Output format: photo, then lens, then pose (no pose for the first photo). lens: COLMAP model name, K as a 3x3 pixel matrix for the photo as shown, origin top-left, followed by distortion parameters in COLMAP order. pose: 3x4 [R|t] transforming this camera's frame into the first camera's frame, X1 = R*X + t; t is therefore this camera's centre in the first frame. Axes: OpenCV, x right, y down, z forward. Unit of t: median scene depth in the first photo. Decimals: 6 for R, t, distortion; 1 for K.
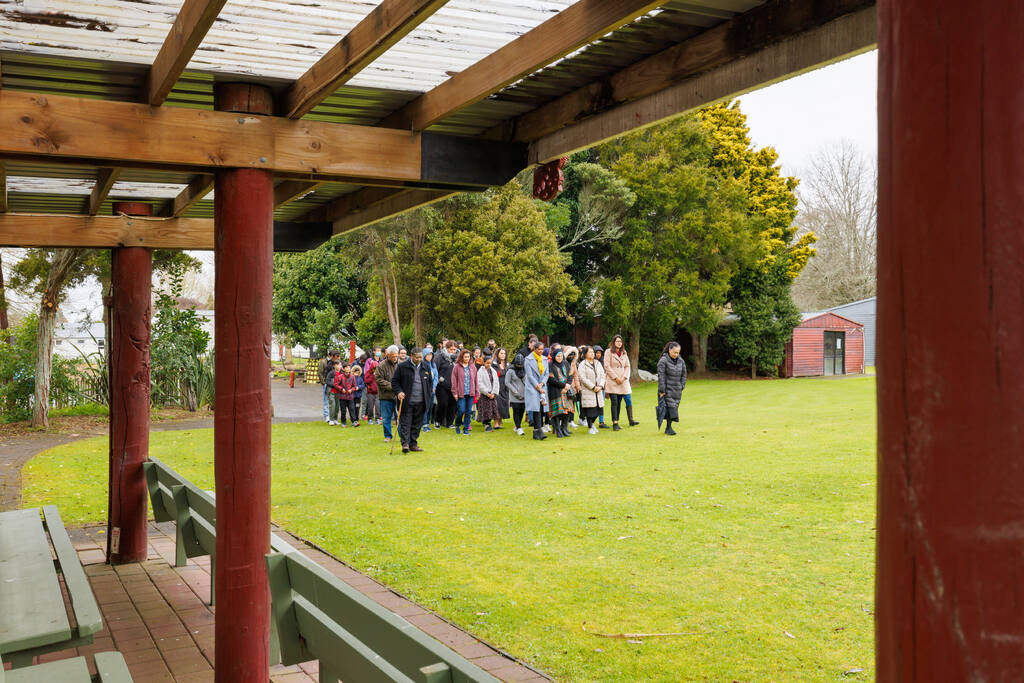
lens RADIAL K [[978.7, 0, 504.2], [0, 978.7, 344.3], [0, 0, 1]] dist [0.000465, 0.000000]
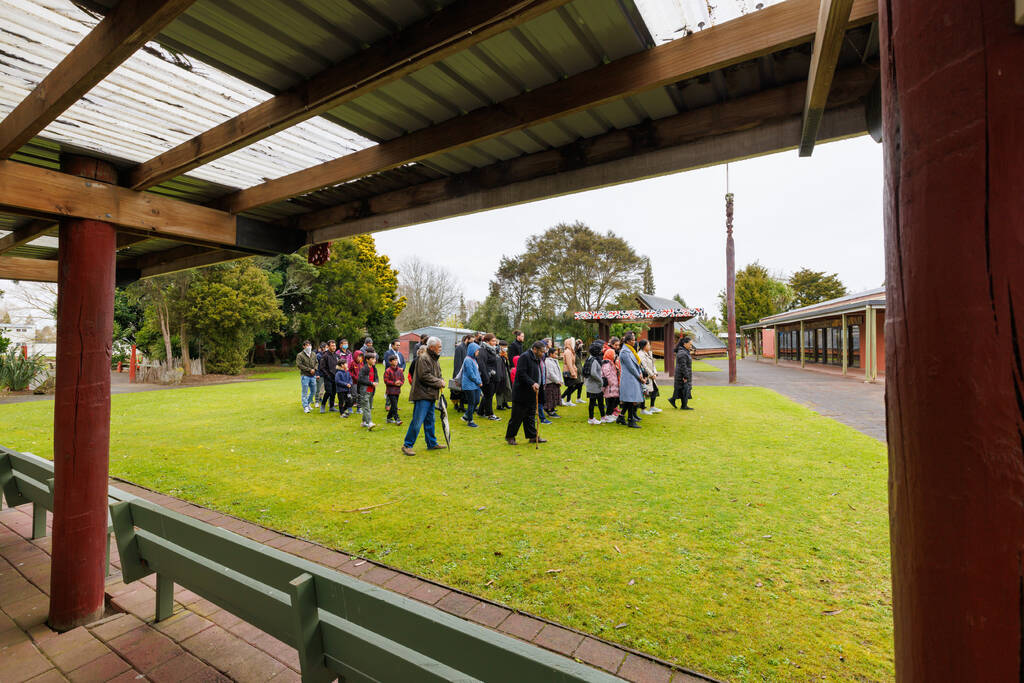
lens RADIAL K [[453.6, 0, 511.4], [0, 453.6, 337.7], [0, 0, 1]] dist [-0.000511, 0.000281]
pose [[0.854574, 0.013007, 0.519166, -0.084072], [-0.002291, 0.999771, -0.021278, -0.003196], [-0.519324, 0.016994, 0.854408, 0.147581]]
